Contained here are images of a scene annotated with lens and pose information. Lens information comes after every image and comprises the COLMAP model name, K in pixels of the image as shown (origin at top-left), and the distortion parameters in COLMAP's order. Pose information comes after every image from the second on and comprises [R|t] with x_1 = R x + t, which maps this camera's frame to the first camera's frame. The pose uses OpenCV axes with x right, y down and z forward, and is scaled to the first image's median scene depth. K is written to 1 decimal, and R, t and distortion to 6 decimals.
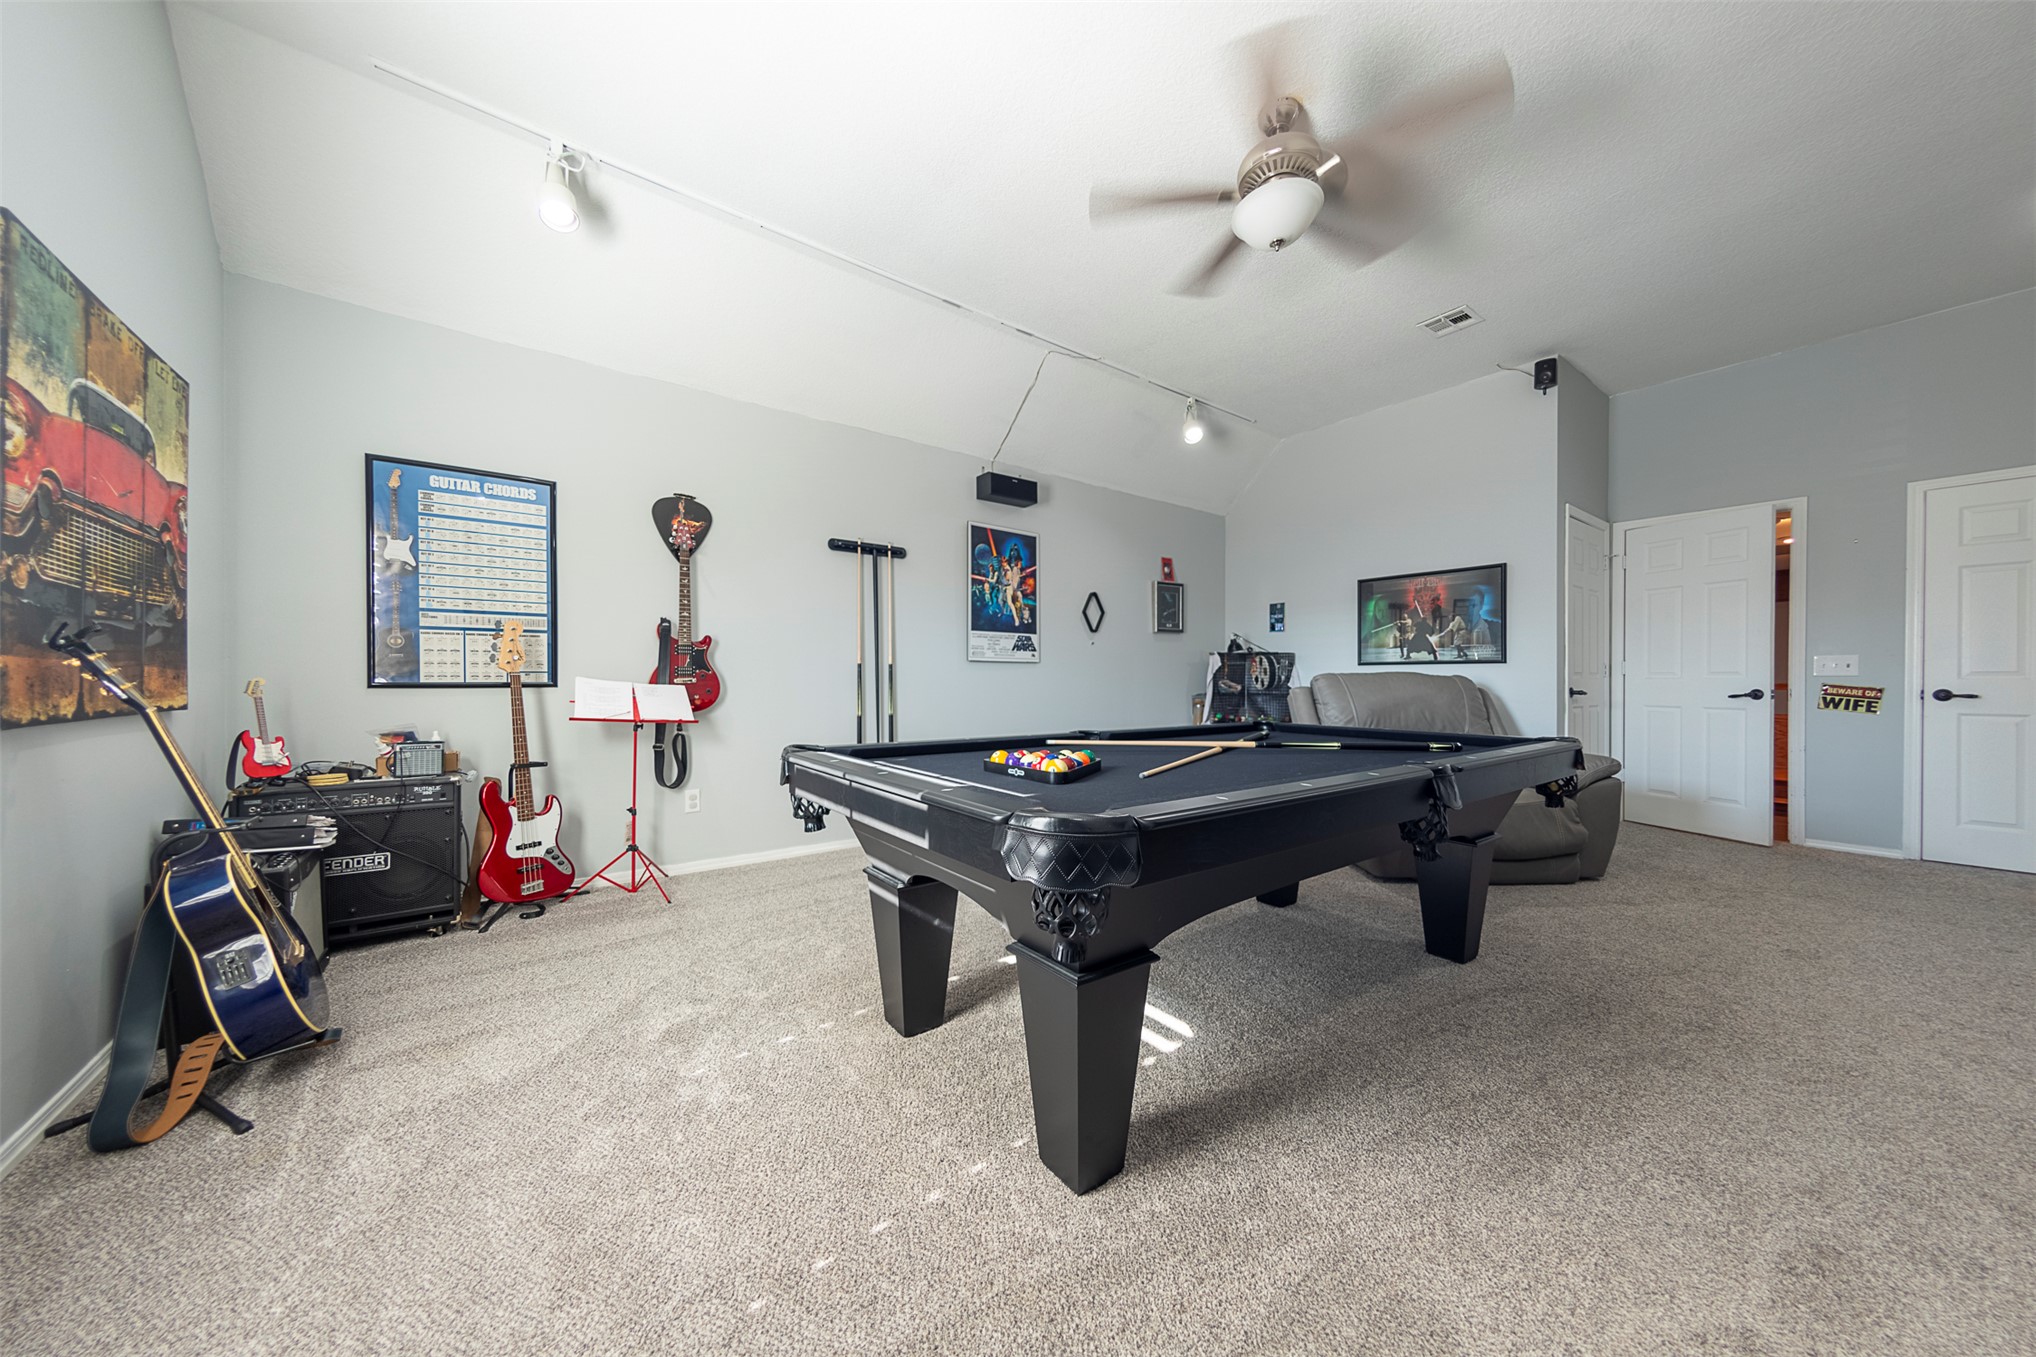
lens RADIAL K [[680.4, 0, 1019.3], [0, 680.4, 685.7], [0, 0, 1]] dist [0.005012, -0.000042]
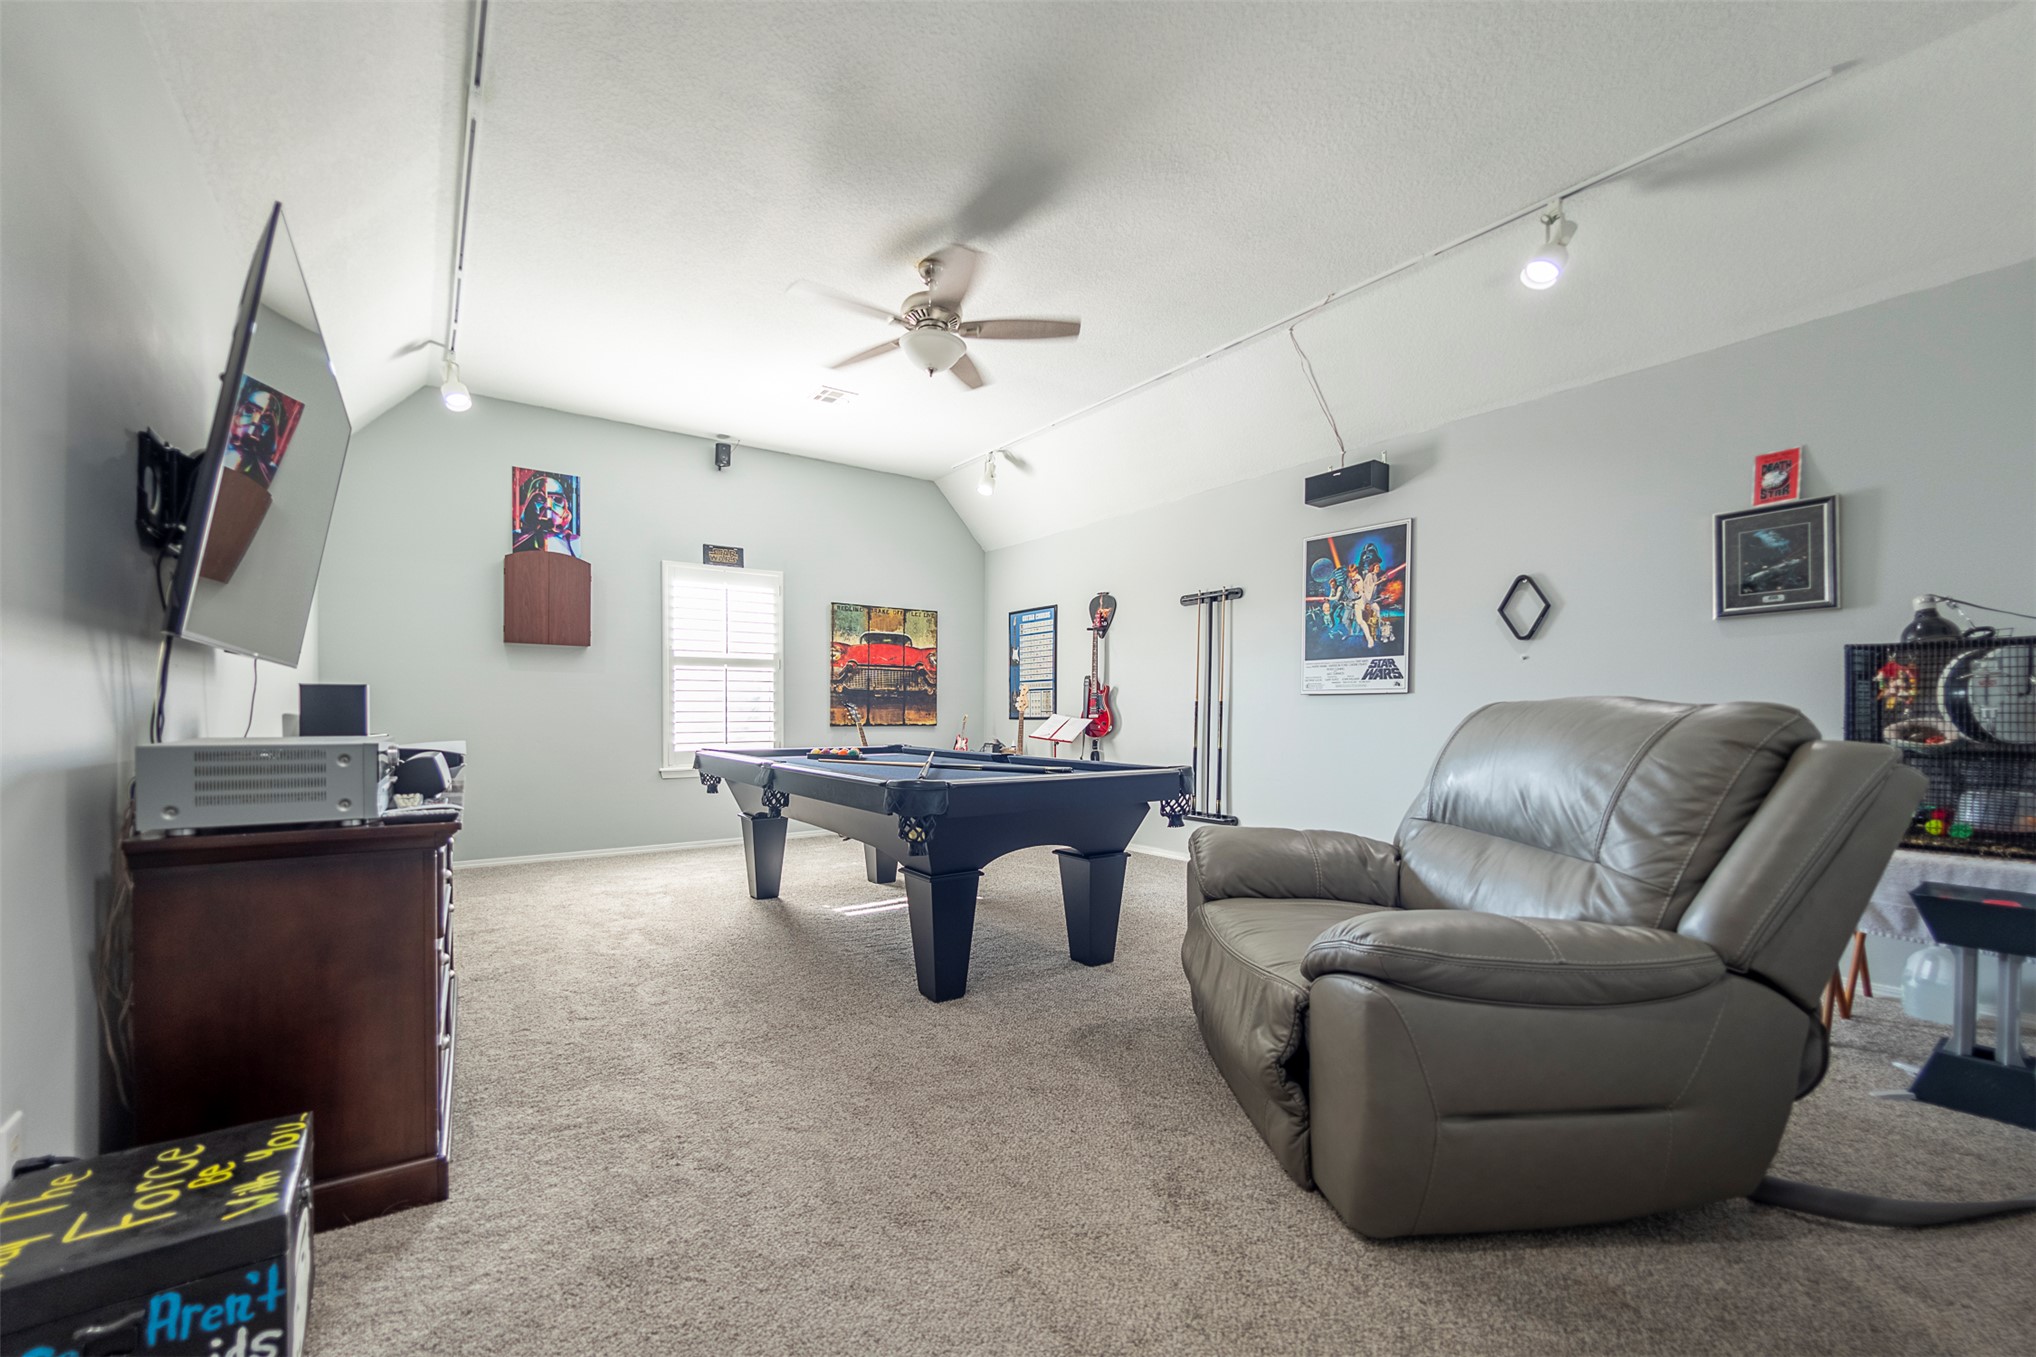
lens RADIAL K [[817.0, 0, 980.9], [0, 817.0, 781.8], [0, 0, 1]] dist [-0.000388, -0.000068]
pose [[-0.045347, 0.078092, -0.995914, 1.028454], [-0.014104, 0.996790, 0.078803, -0.000989], [0.998872, 0.017620, -0.044100, 0.623063]]
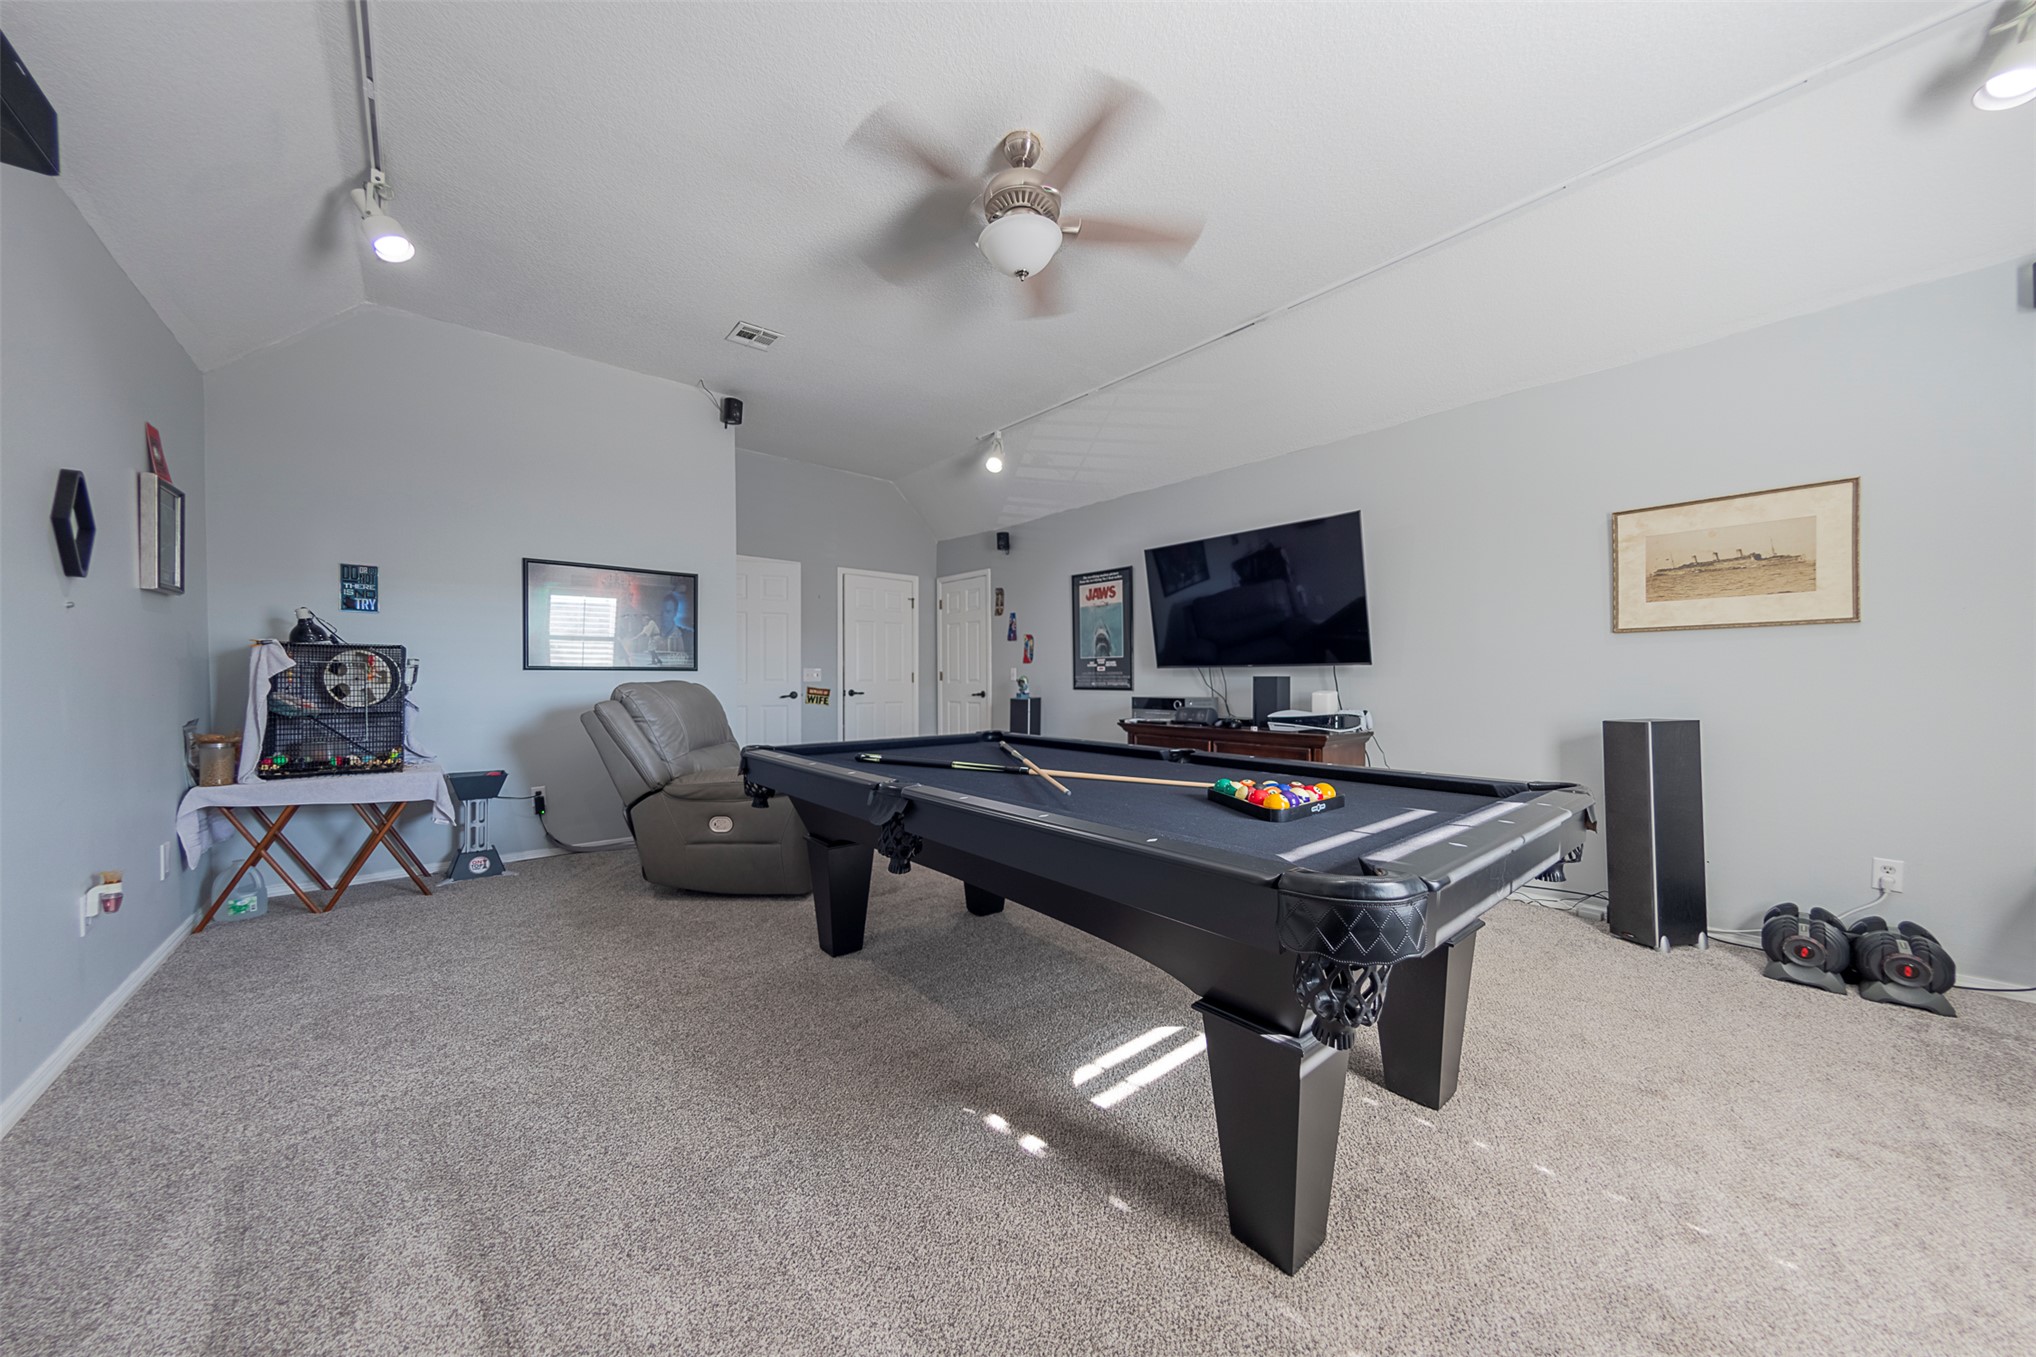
lens RADIAL K [[680.4, 0, 1019.3], [0, 680.4, 685.7], [0, 0, 1]] dist [0.005012, -0.000042]
pose [[-0.057513, -0.011860, 0.998274, -0.350393], [0.009625, 0.999876, 0.012434, -0.018973], [-0.998298, 0.010324, -0.057392, 0.573968]]
